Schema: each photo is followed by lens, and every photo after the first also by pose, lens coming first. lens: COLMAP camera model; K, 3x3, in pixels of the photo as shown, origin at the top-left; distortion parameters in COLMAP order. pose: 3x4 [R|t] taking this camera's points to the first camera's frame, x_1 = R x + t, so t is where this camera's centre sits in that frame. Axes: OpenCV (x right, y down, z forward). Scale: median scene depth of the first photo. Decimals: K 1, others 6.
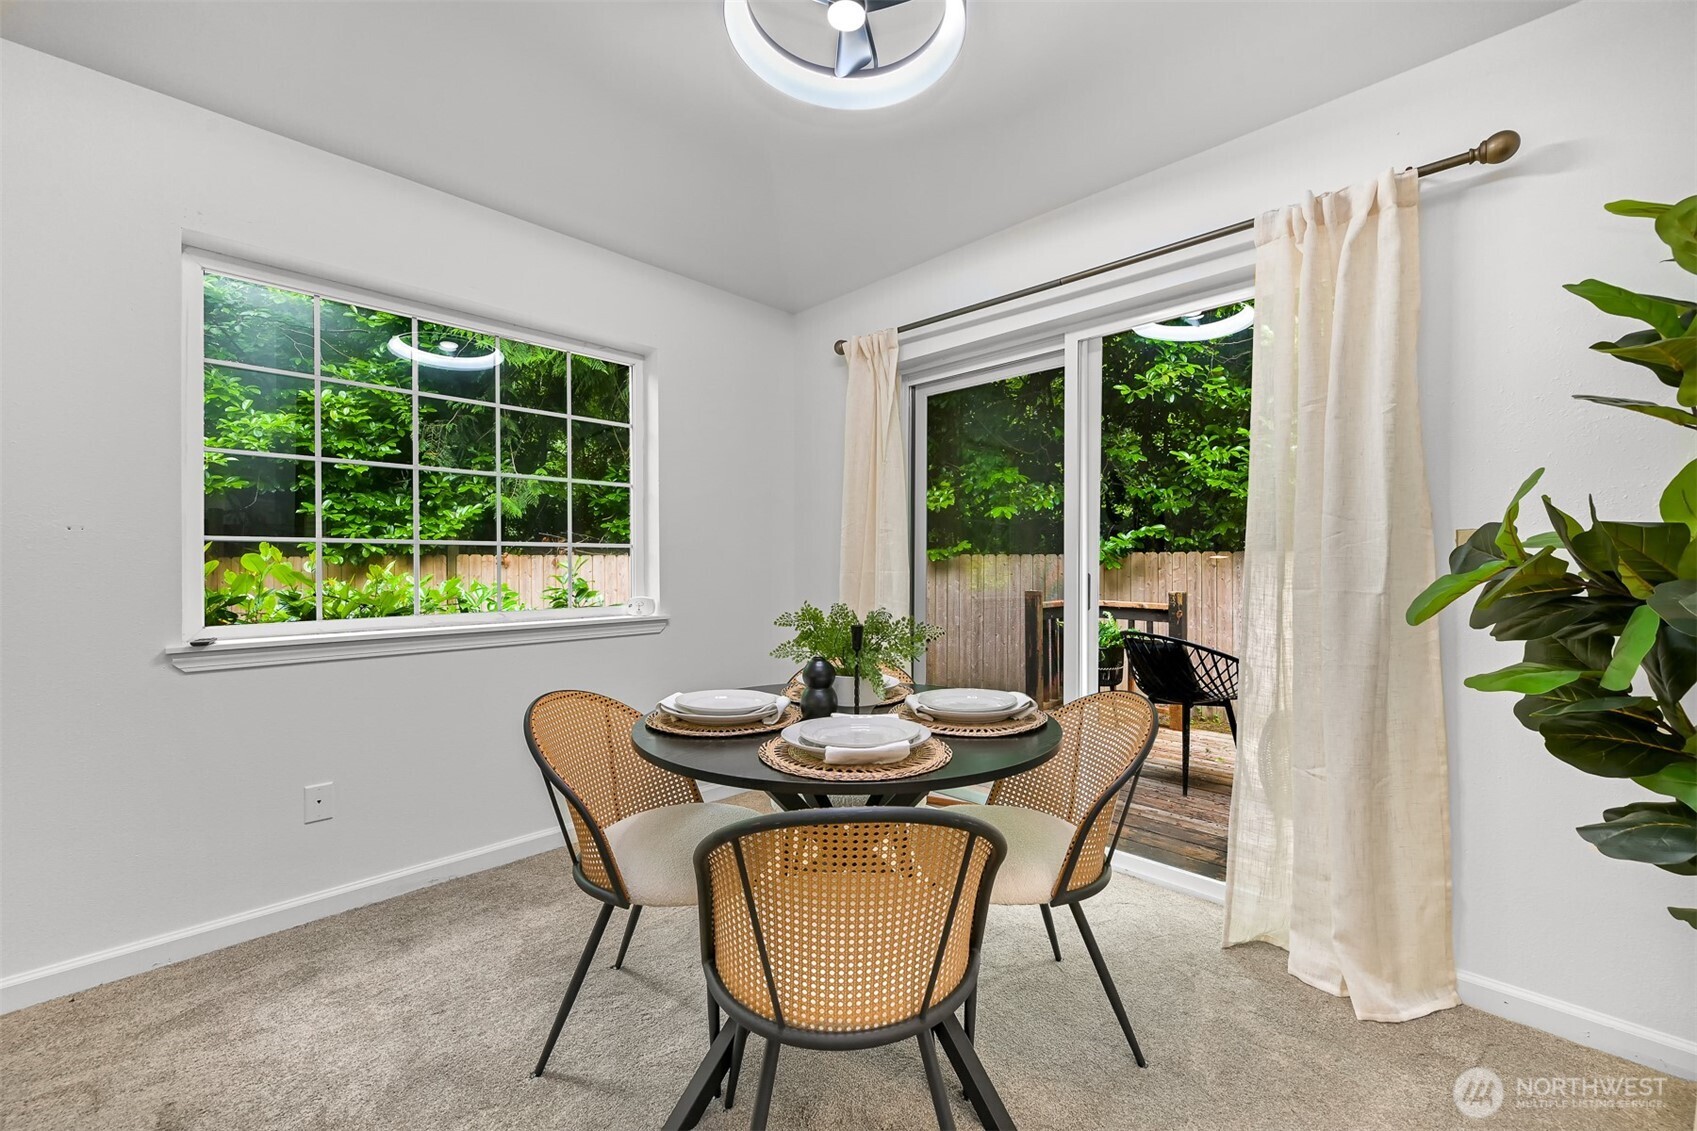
lens RADIAL K [[668.7, 0, 854.0], [0, 668.7, 567.3], [0, 0, 1]] dist [0.001209, 0.000088]
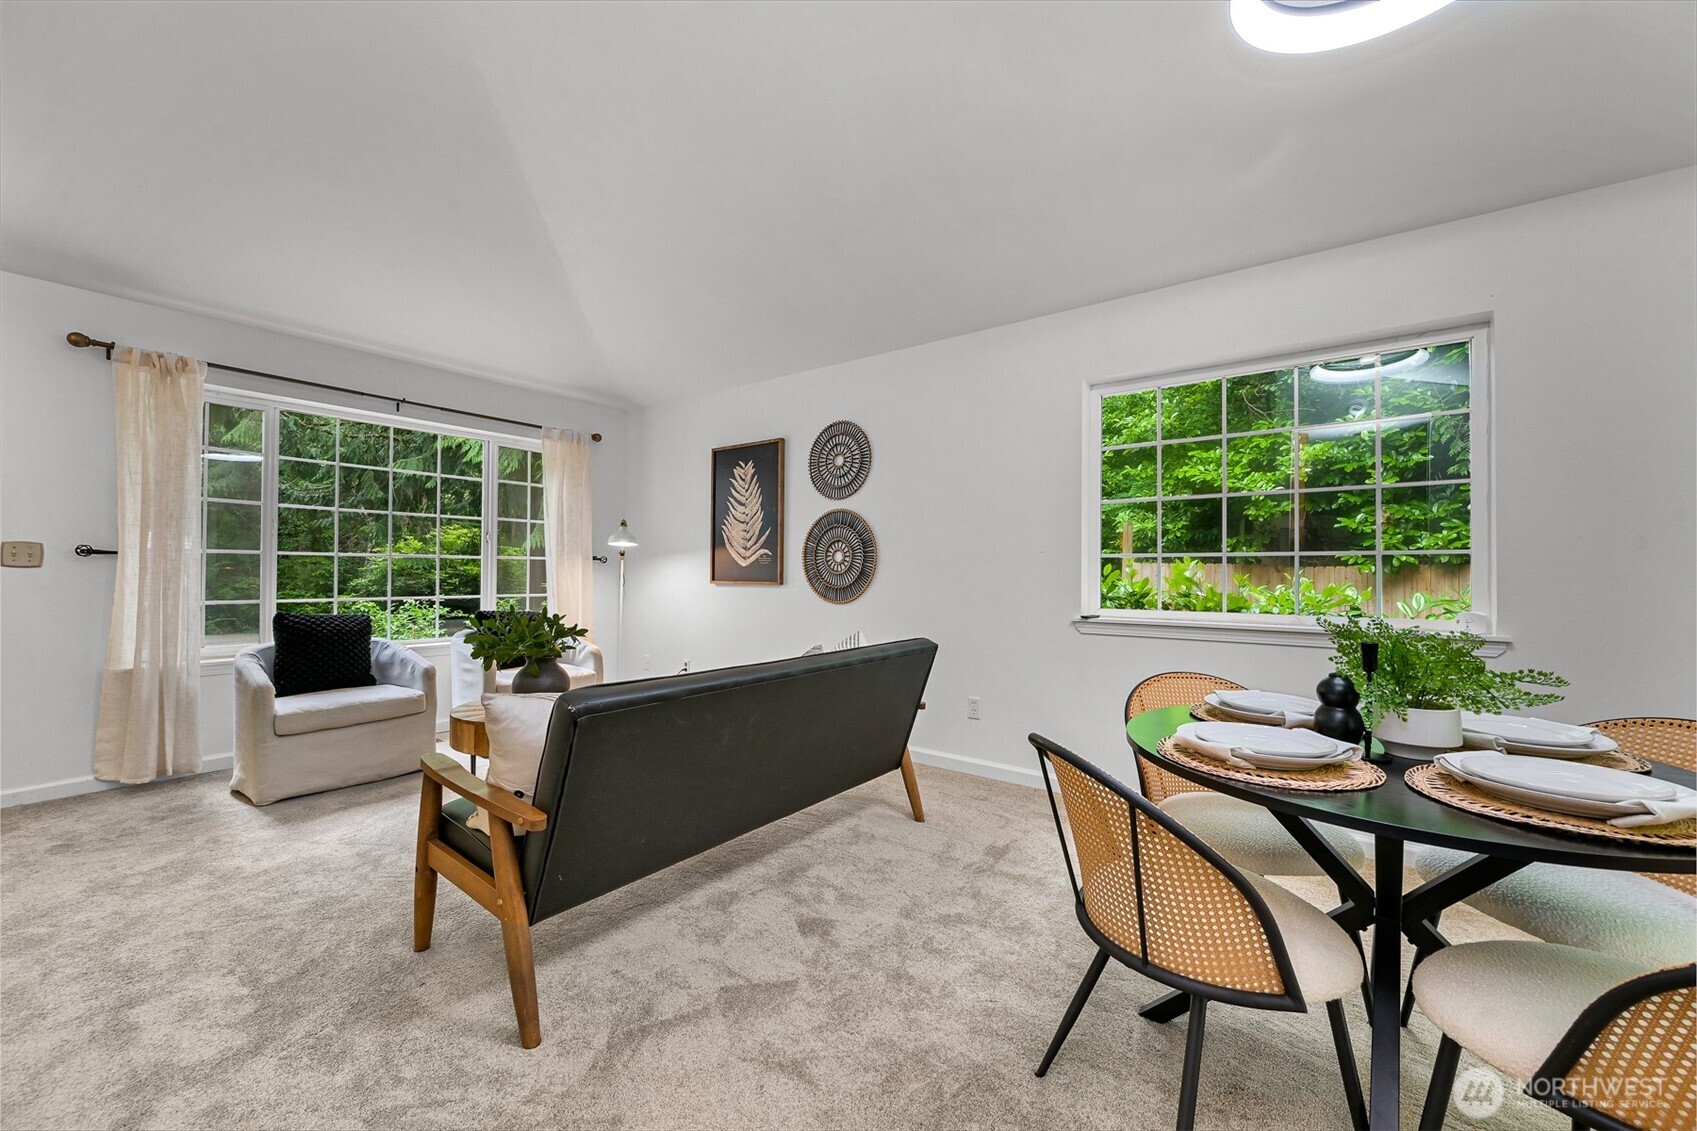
lens RADIAL K [[666.1, 0, 858.3], [0, 666.1, 569.4], [0, 0, 1]] dist [0.000868, 0.000159]
pose [[0.128812, -0.001466, -0.991668, 0.654376], [-0.009644, 0.999950, -0.002731, 0.000847], [0.991622, 0.009915, 0.128792, 0.196069]]
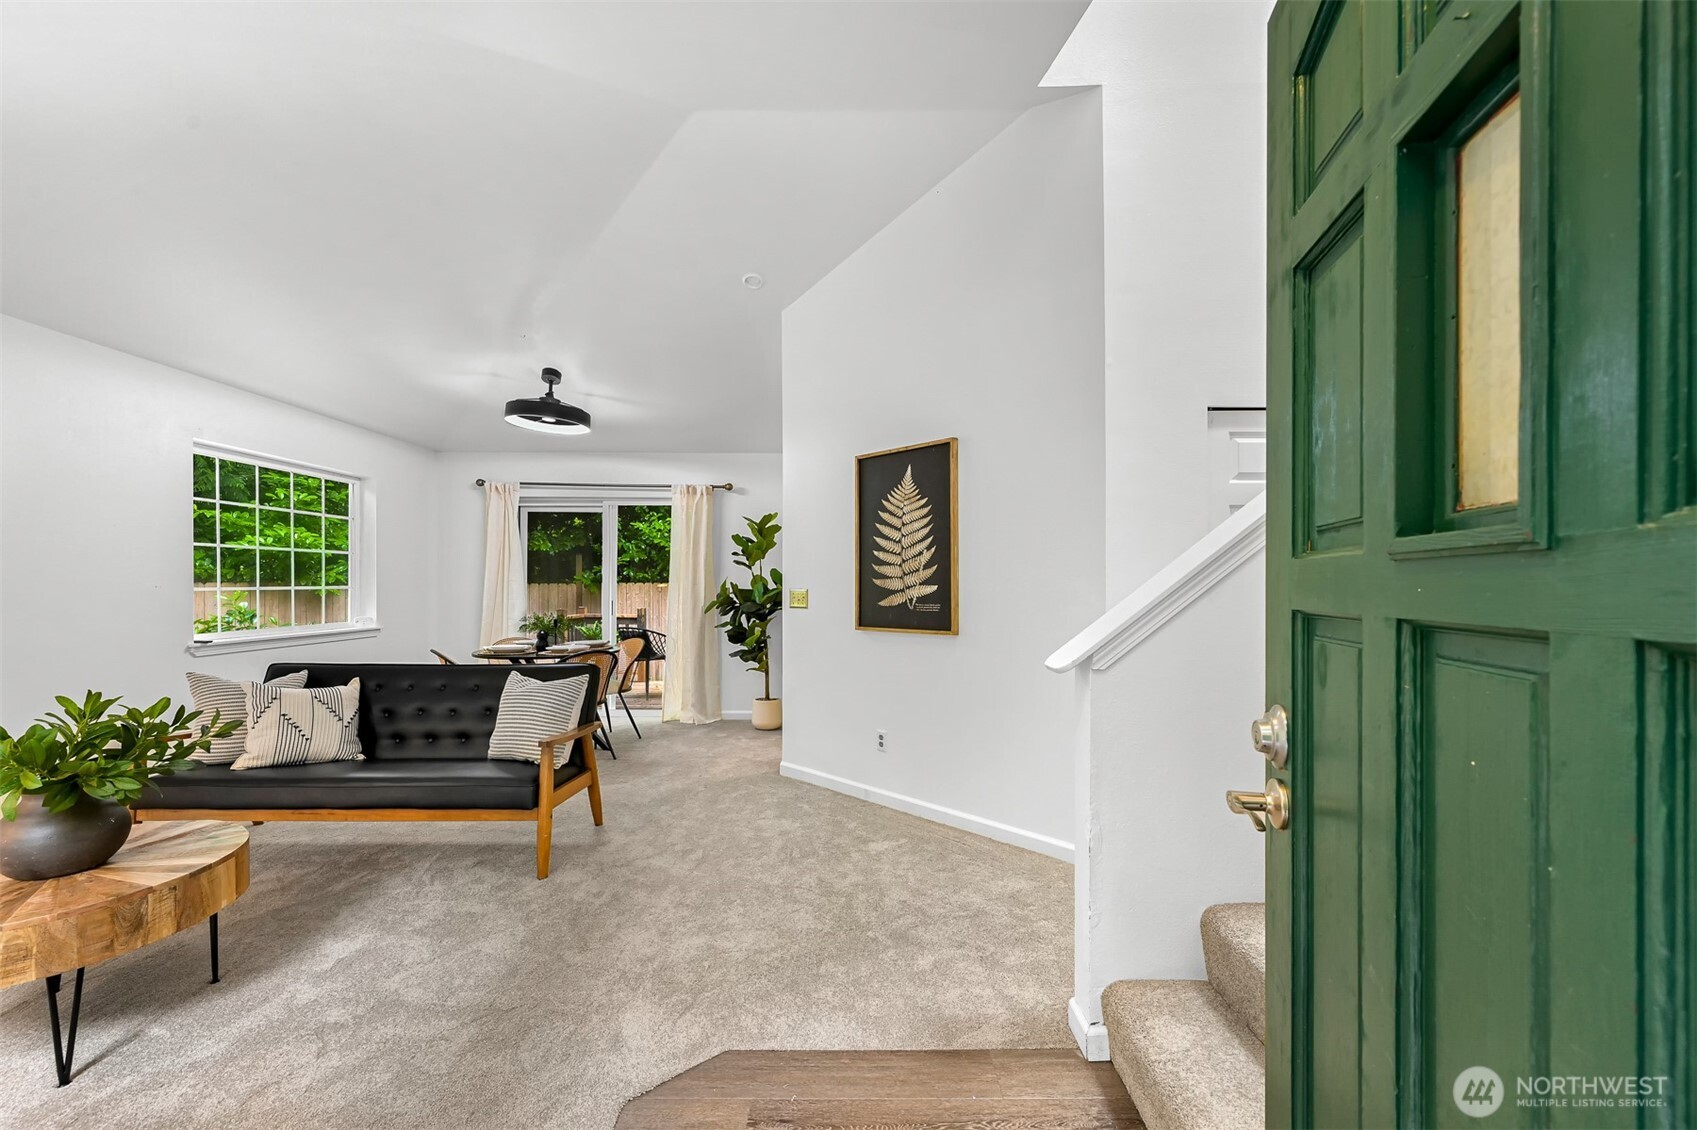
lens RADIAL K [[674.2, 0, 852.9], [0, 674.2, 583.9], [0, 0, 1]] dist [-0.001247, 0.000345]
pose [[0.716781, 0.002466, 0.697294, -1.007789], [-0.000229, 0.999995, -0.003301, -0.058446], [-0.697299, 0.002206, 0.716777, -1.885295]]
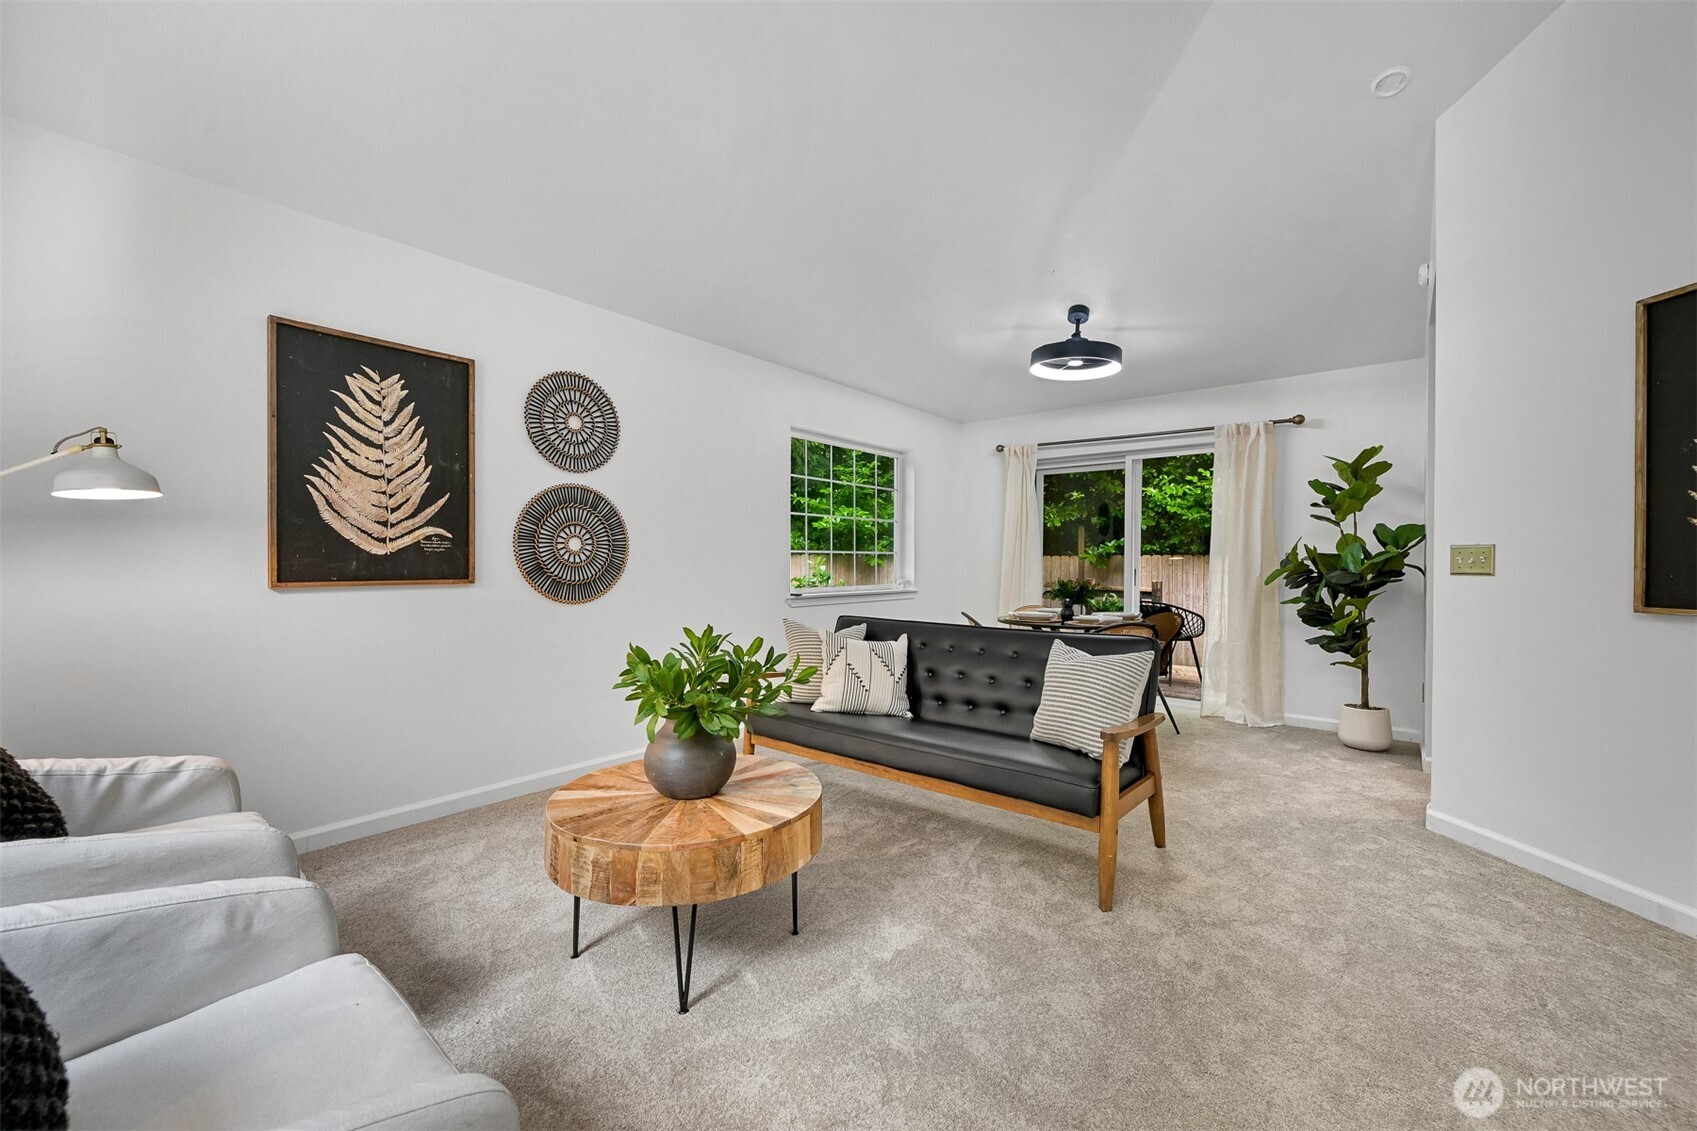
lens RADIAL K [[666.1, 0, 858.3], [0, 666.1, 569.4], [0, 0, 1]] dist [0.000868, 0.000159]
pose [[0.996171, 0.005741, 0.087232, -0.981754], [-0.006453, 0.999948, 0.007874, 0.000894], [-0.087182, -0.008406, 0.996157, -1.427742]]
